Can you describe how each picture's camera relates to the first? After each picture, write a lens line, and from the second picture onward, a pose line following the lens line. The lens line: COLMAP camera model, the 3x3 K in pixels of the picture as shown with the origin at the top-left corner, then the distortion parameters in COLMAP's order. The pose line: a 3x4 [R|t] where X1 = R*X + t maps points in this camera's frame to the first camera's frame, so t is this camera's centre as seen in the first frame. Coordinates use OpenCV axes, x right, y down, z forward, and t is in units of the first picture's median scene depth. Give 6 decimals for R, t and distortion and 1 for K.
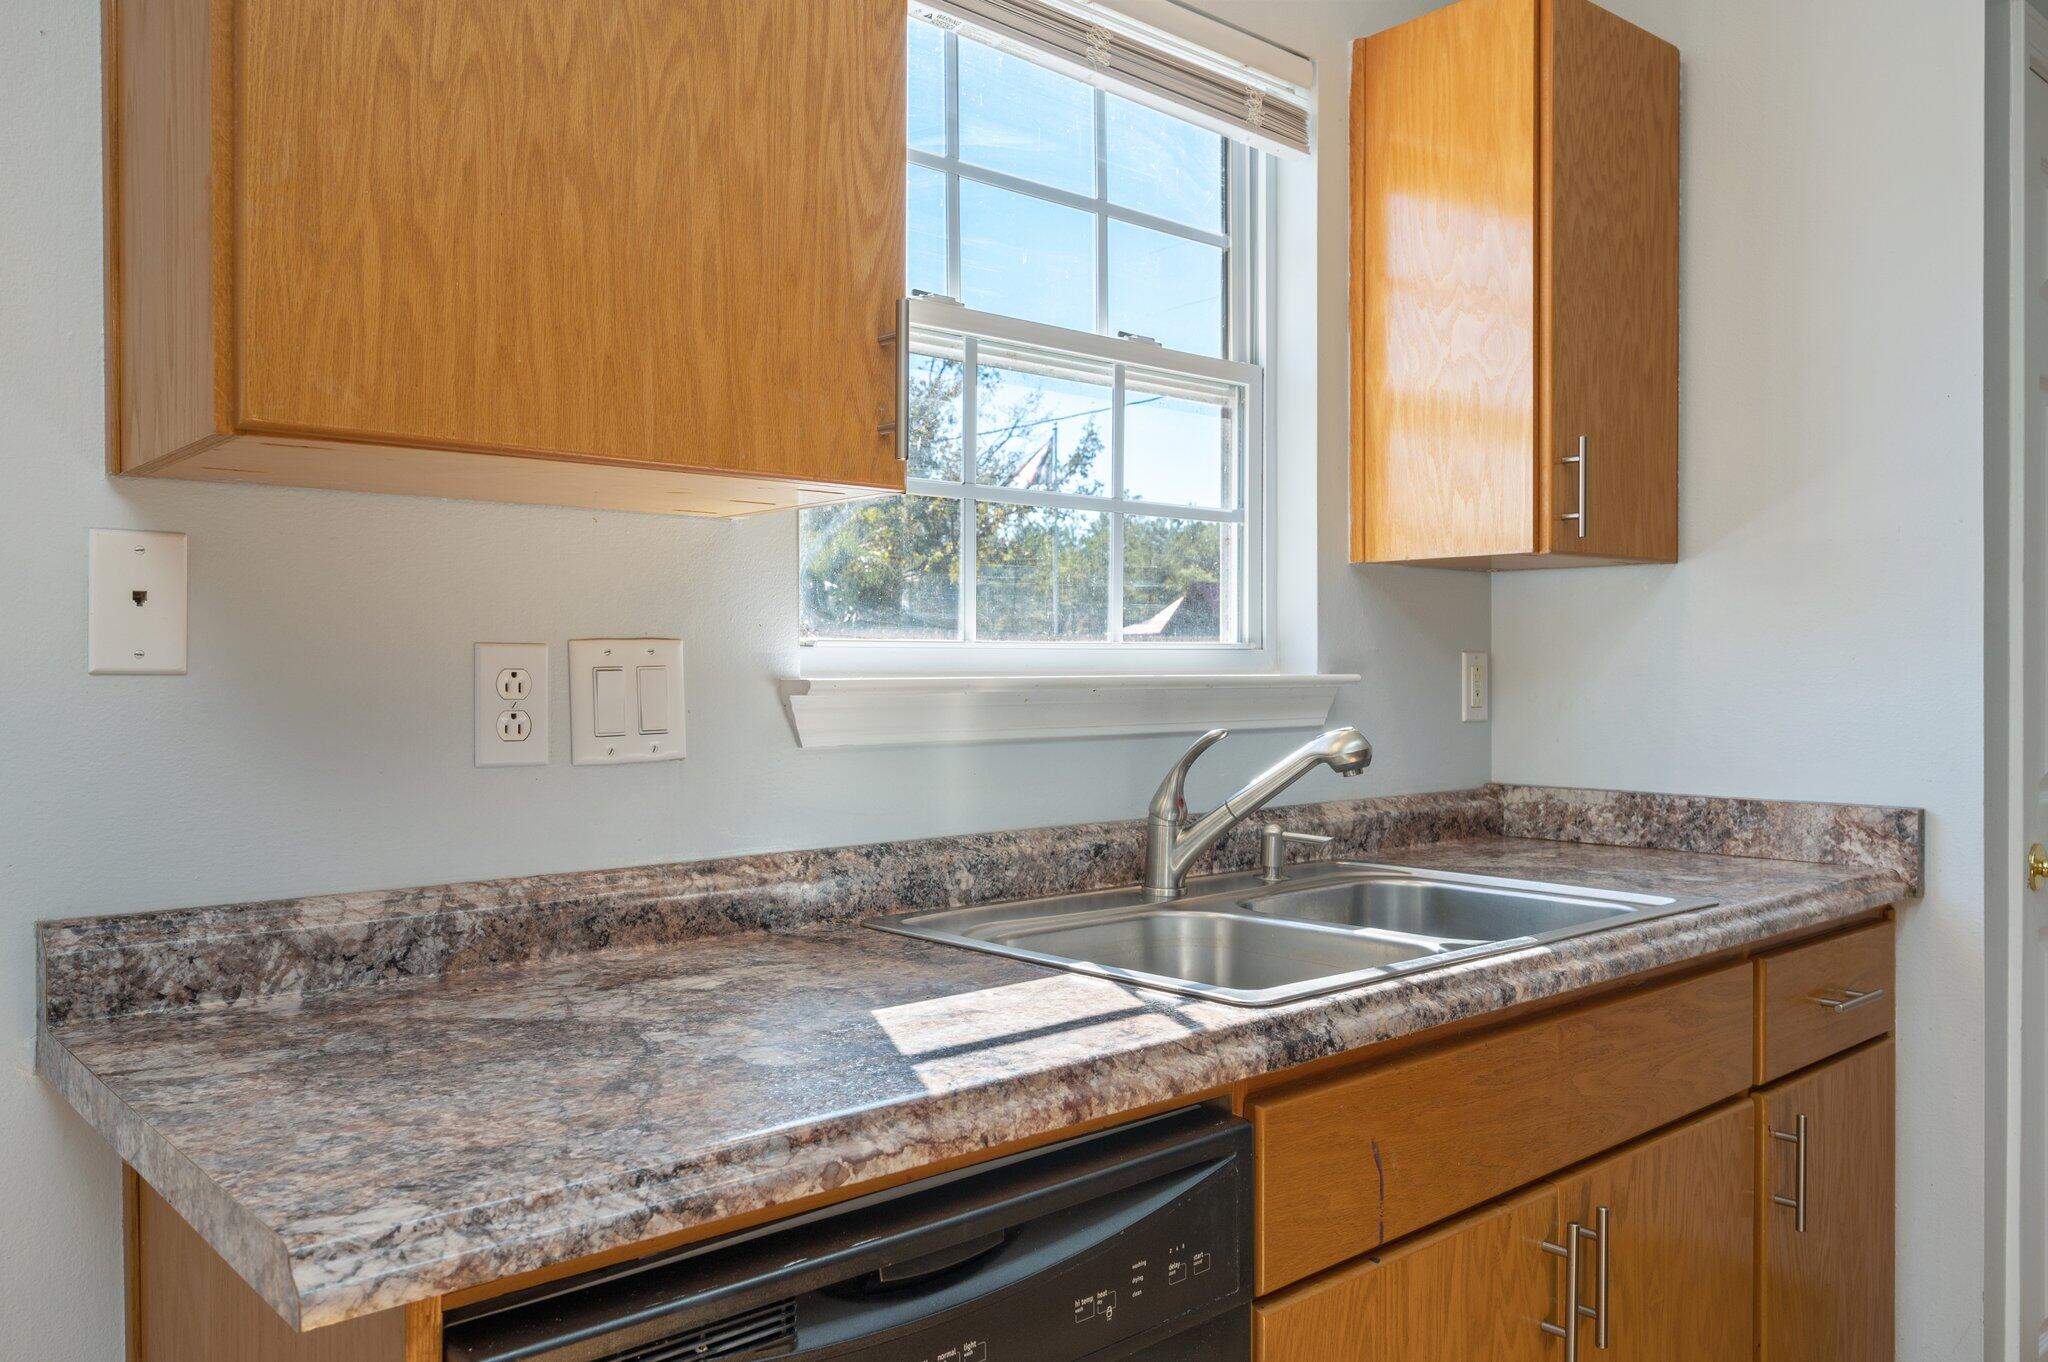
lens RADIAL K [[1545.2, 0, 1028.0], [0, 1545.2, 684.9], [0, 0, 1]] dist [-0.000768, 0.007990]
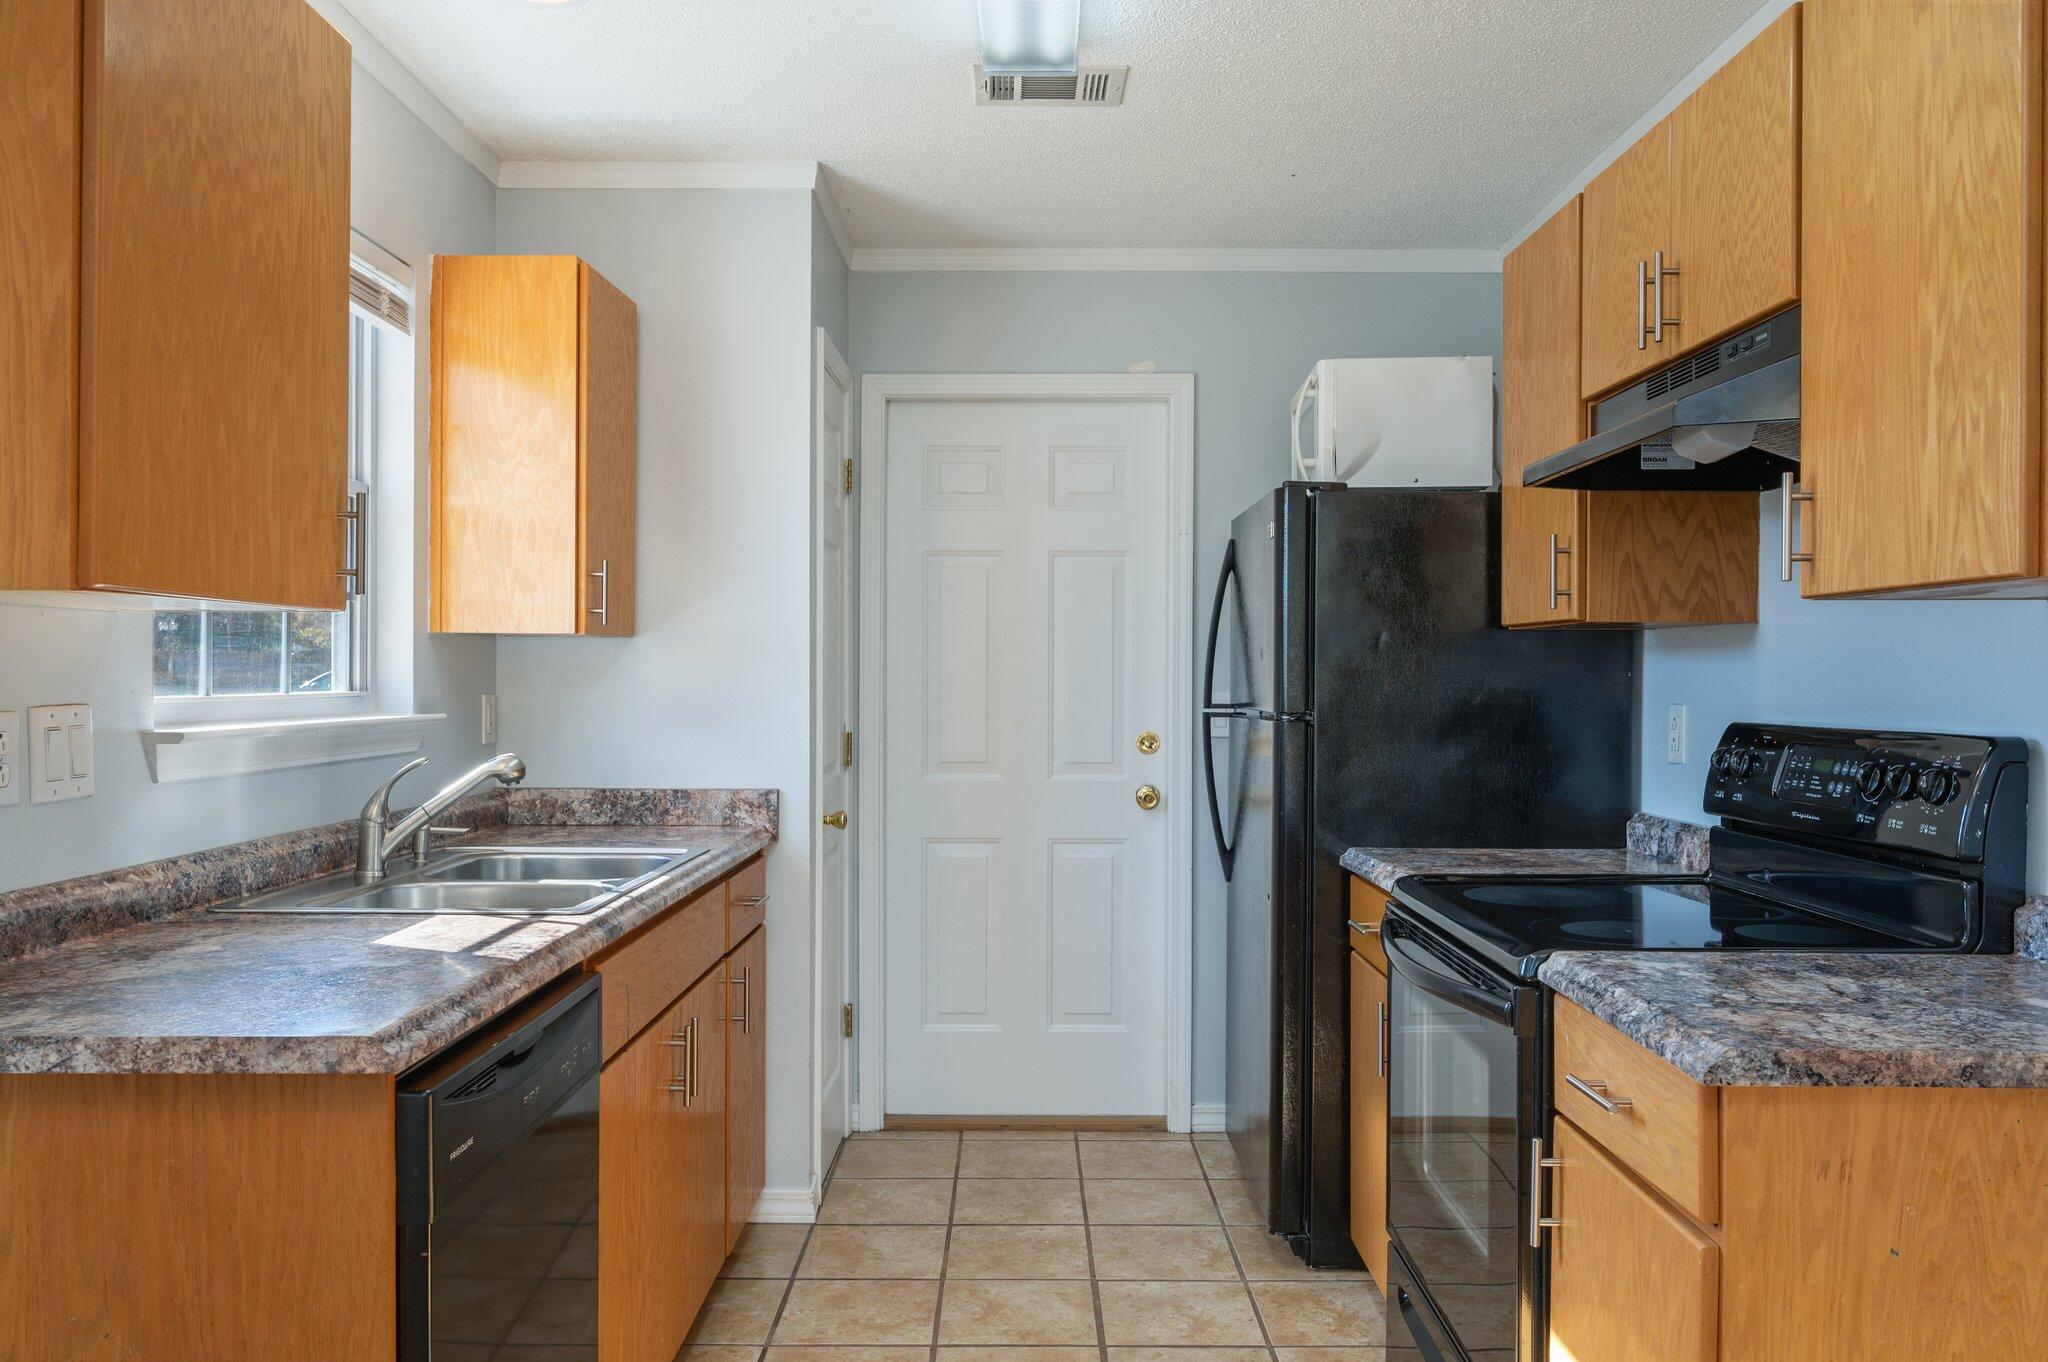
lens RADIAL K [[1545.2, 0, 1021.9], [0, 1545.2, 680.5], [0, 0, 1]] dist [-0.000768, 0.007990]
pose [[0.674024, 0.001771, 0.738707, -0.503807], [0.001540, 0.999992, -0.003804, -0.033174], [-0.738707, 0.003702, 0.674016, -0.353826]]
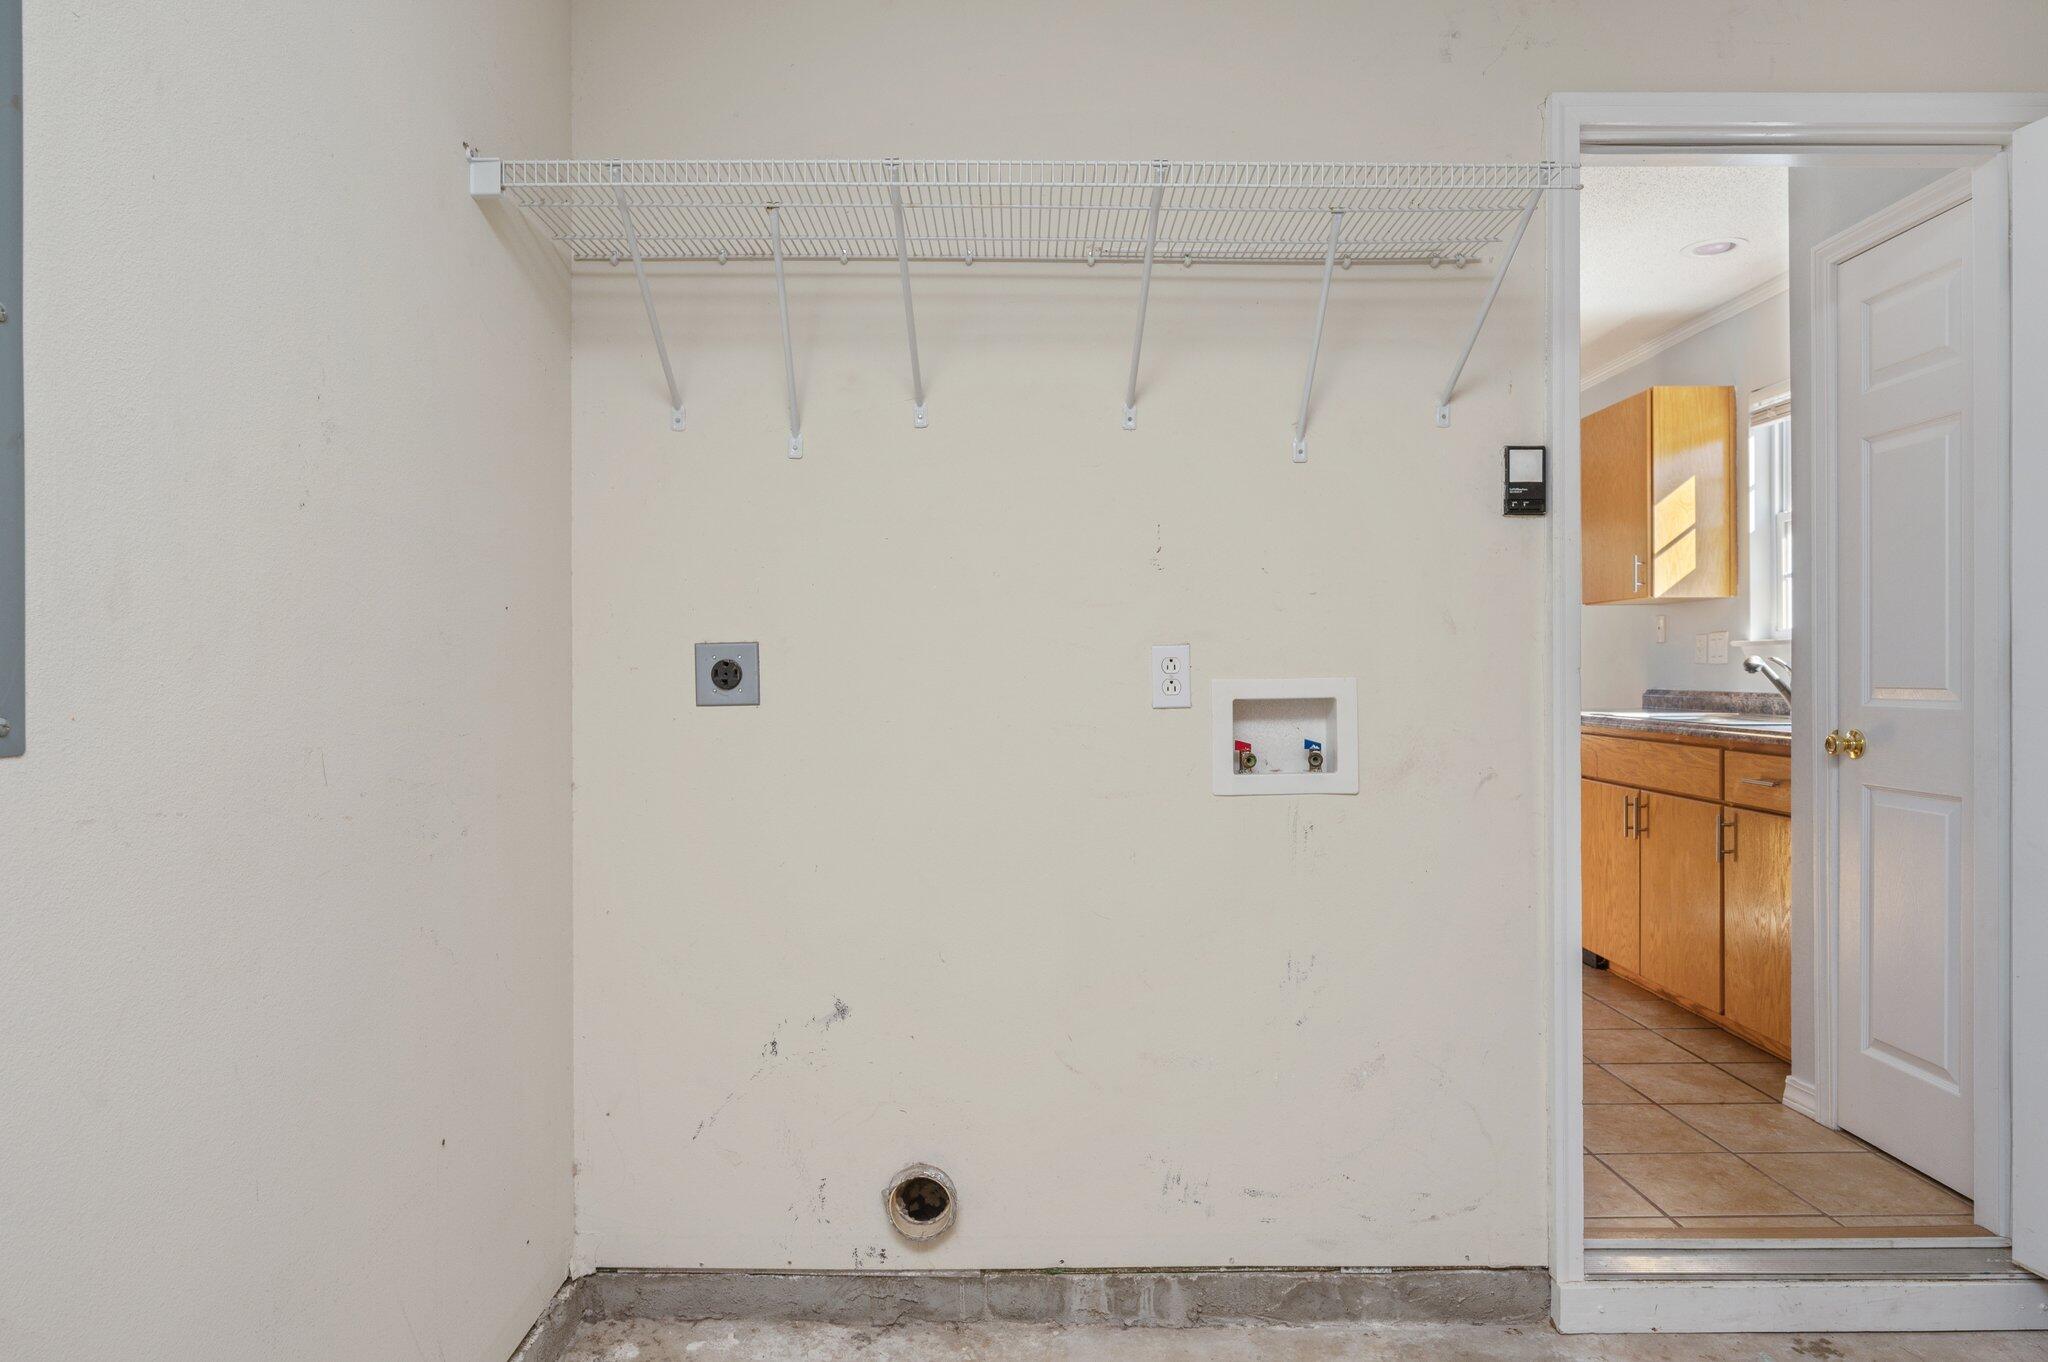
lens RADIAL K [[1214.6, 0, 1023.6], [0, 1214.6, 674.9], [0, 0, 1]] dist [0.000688, 0.000257]
pose [[-0.664639, 0.008612, -0.747115, 2.333463], [-0.000991, 0.999923, 0.012407, 0.030708], [0.747164, 0.008986, -0.664579, 1.276914]]
